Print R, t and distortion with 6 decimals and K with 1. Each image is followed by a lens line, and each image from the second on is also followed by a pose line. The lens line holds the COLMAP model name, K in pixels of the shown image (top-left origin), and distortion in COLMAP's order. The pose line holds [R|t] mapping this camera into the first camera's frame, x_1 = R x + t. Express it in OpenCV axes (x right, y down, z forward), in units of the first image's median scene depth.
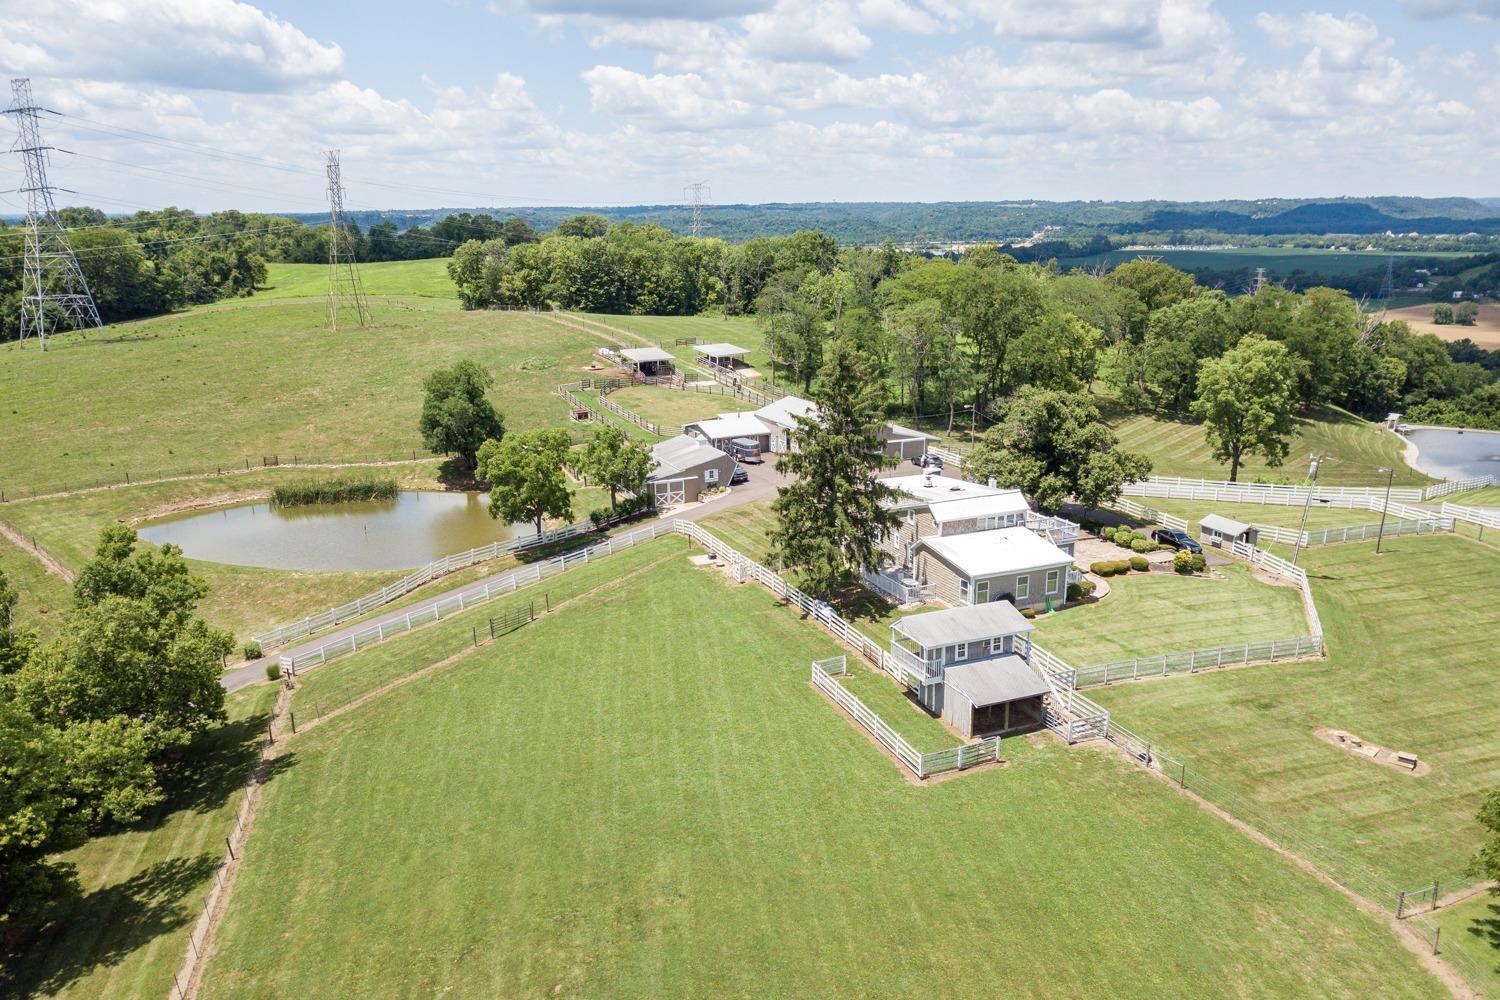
lens RADIAL K [[1153.4, 0, 750.0], [0, 1153.4, 500.0], [0, 0, 1]] dist [0.012868, 0.002266]
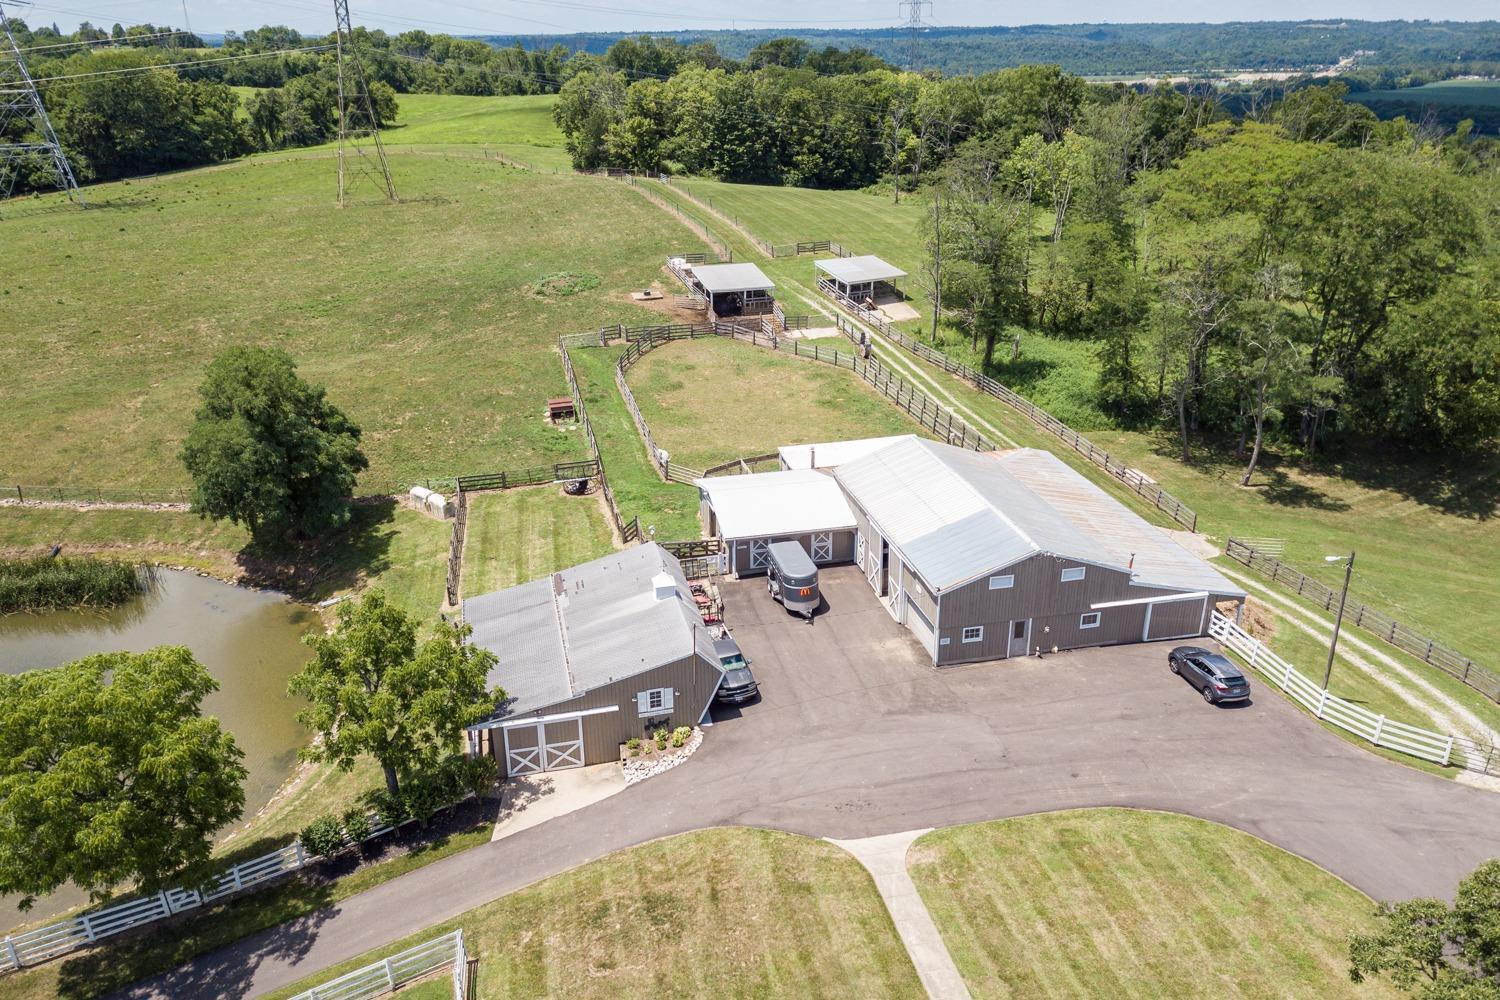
lens RADIAL K [[1119.3, 0, 750.7], [0, 1119.3, 475.3], [0, 0, 1]] dist [0.020674, 0.000238]
pose [[0.976961, 0.080483, -0.197660, 0.033934], [-0.054264, 0.989405, 0.134658, -0.073547], [0.206404, -0.120829, 0.970978, 0.292203]]
